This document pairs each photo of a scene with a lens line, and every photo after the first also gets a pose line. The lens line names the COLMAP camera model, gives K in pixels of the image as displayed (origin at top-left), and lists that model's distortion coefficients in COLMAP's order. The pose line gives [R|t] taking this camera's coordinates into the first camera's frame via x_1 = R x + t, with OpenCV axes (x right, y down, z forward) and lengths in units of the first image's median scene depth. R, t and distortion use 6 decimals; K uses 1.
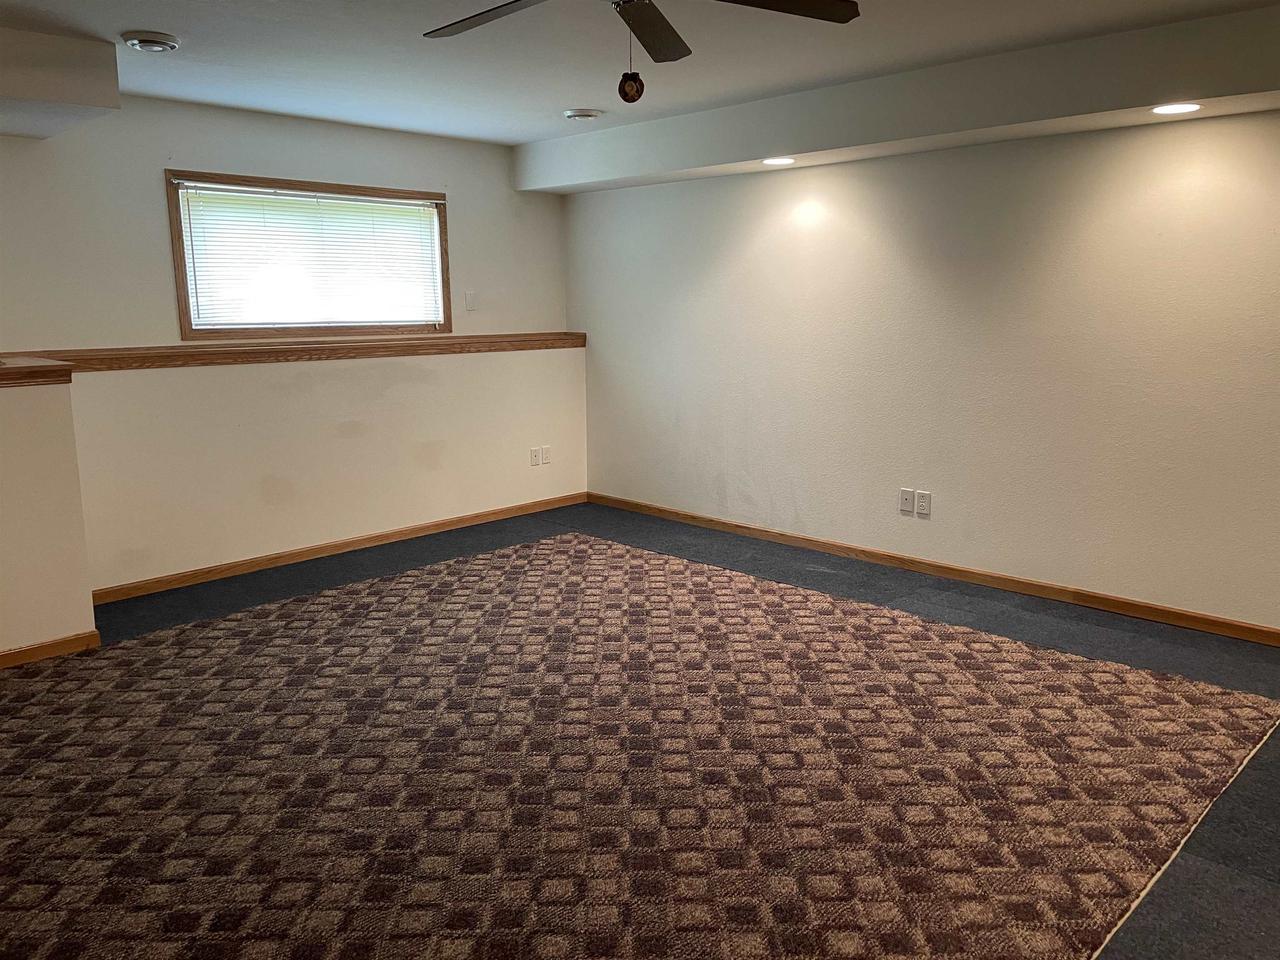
lens RADIAL K [[971.1, 0, 640.0], [0, 971.1, 480.0], [0, 0, 1]] dist [0.104807, -0.127054]
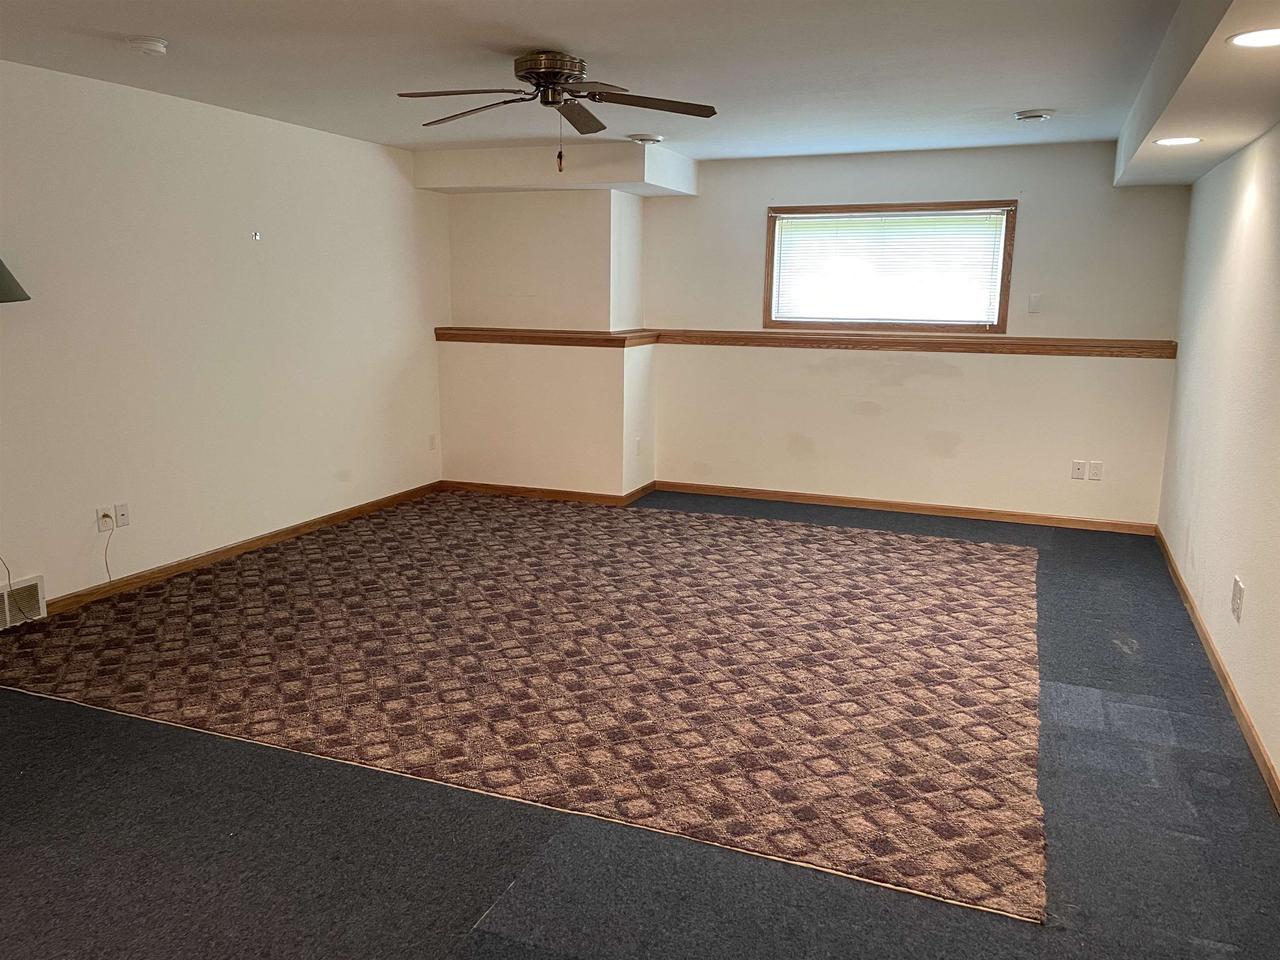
lens RADIAL K [[971.1, 0, 640.0], [0, 971.1, 480.0], [0, 0, 1]] dist [0.104807, -0.127054]
pose [[0.374874, 0.190671, -0.907257, 0.887672], [-0.187010, 0.974057, 0.127438, -0.084109], [0.908018, 0.121893, 0.400806, 0.347024]]
